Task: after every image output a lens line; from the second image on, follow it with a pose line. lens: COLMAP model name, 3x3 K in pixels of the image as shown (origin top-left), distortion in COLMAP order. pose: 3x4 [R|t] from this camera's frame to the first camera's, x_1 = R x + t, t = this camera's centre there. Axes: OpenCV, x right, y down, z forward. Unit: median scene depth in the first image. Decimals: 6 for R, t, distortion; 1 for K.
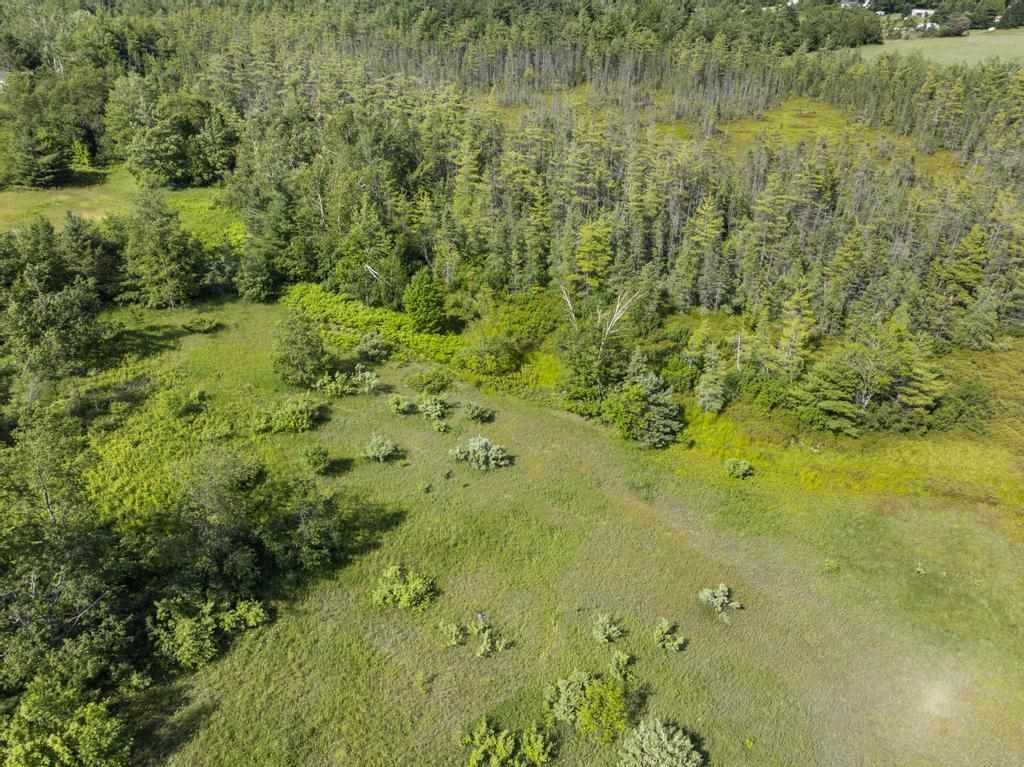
lens RADIAL K [[717.1, 0, 512.0], [0, 717.1, 383.5], [0, 0, 1]] dist [-0.070305, 0.048435]
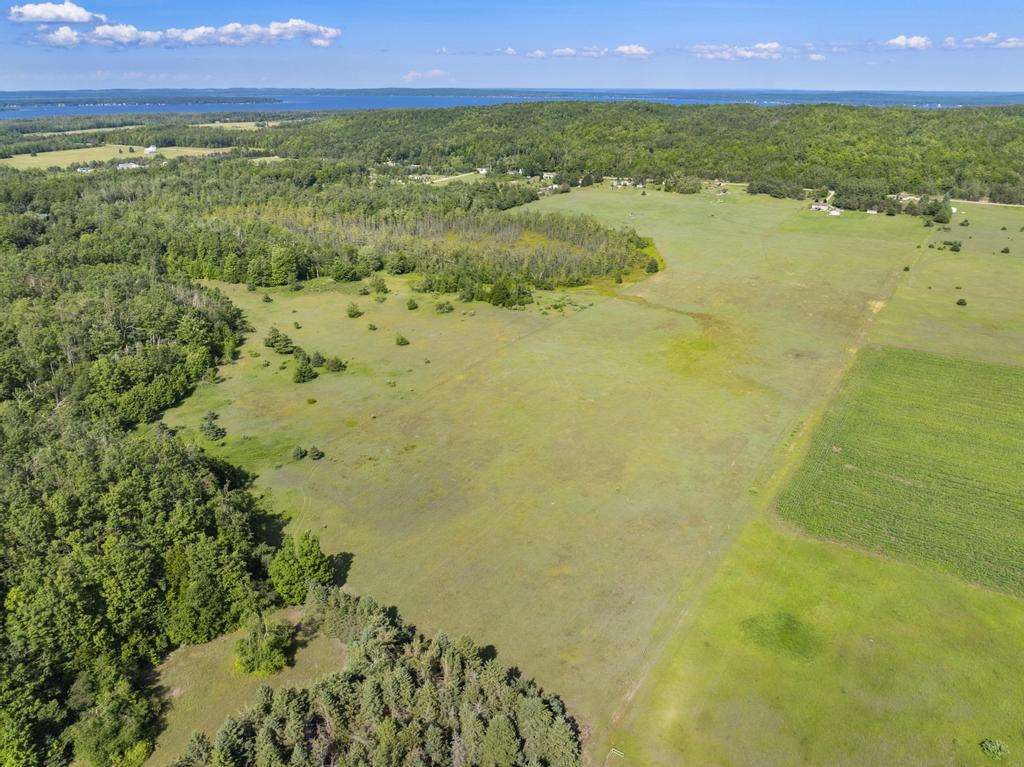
lens RADIAL K [[717.1, 0, 512.0], [0, 717.1, 383.5], [0, 0, 1]] dist [-0.070305, 0.048435]
pose [[0.896303, -0.170463, 0.409369, -0.775729], [0.227218, 0.969310, -0.093863, 0.376640], [-0.380806, 0.177146, 0.907528, -1.241984]]
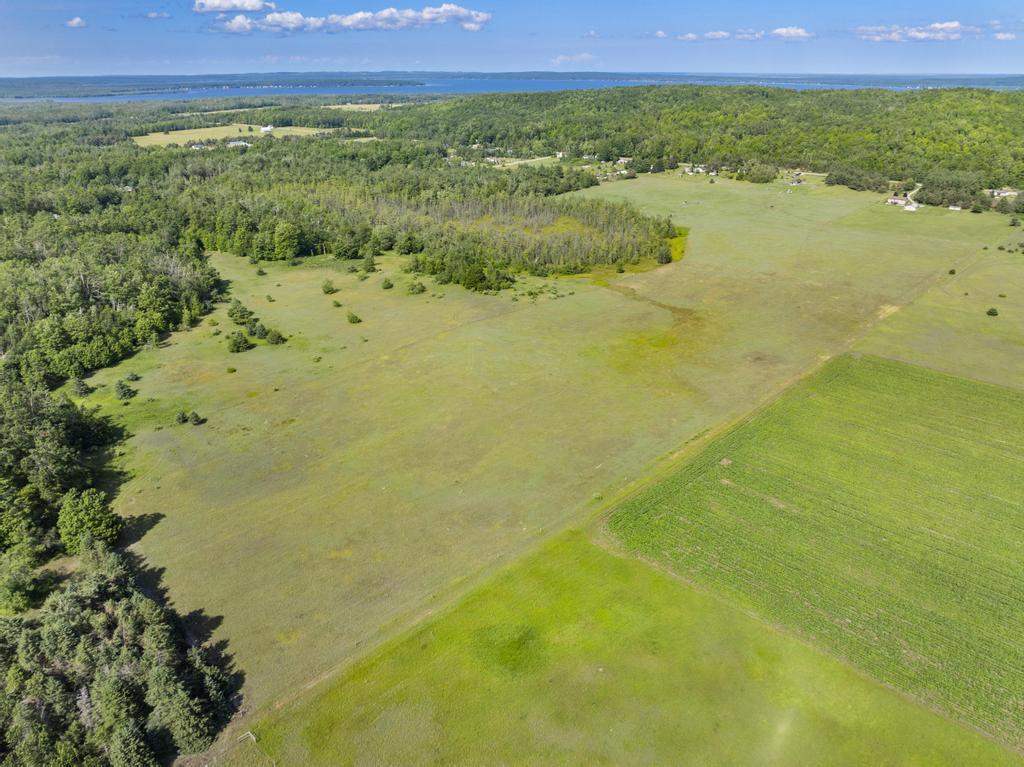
lens RADIAL K [[717.1, 0, 512.0], [0, 717.1, 383.5], [0, 0, 1]] dist [-0.070305, 0.048435]
pose [[0.964065, -0.110198, 0.241734, -0.455191], [0.139445, 0.984391, -0.107375, 0.435672], [-0.226129, 0.137225, 0.964383, -1.324590]]
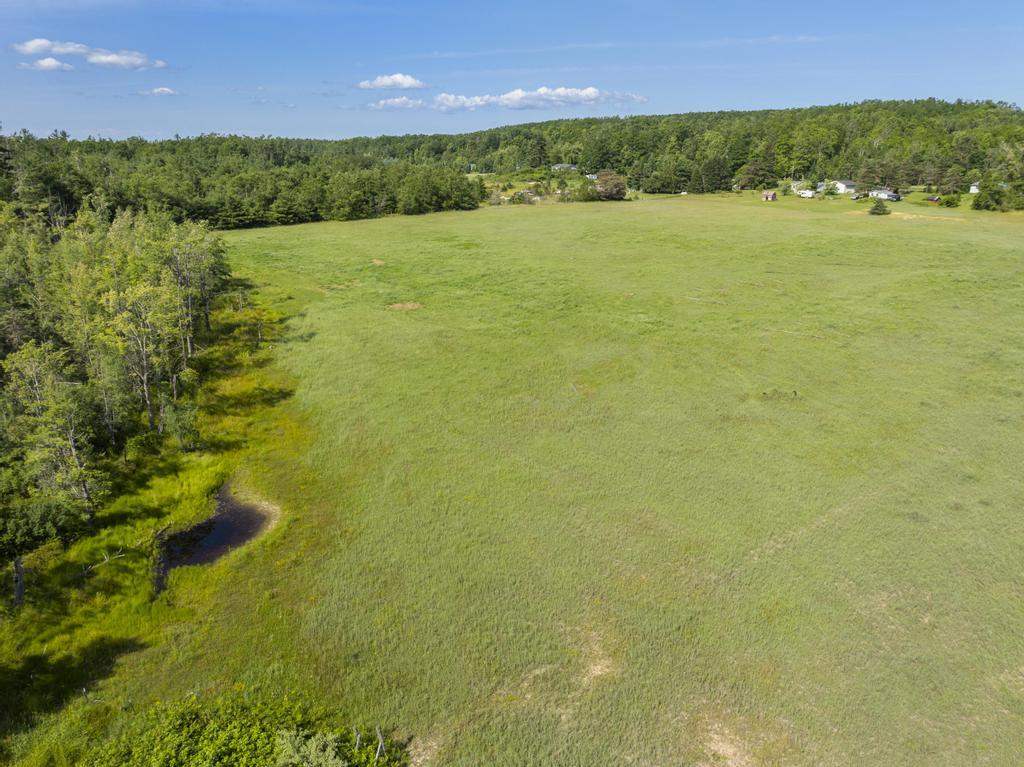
lens RADIAL K [[717.1, 0, 512.0], [0, 717.1, 383.5], [0, 0, 1]] dist [-0.070305, 0.048435]
pose [[0.997638, -0.018253, 0.066215, 0.673950], [0.032307, 0.975444, -0.217864, -0.235403], [-0.060613, 0.219489, 0.973730, 0.497083]]
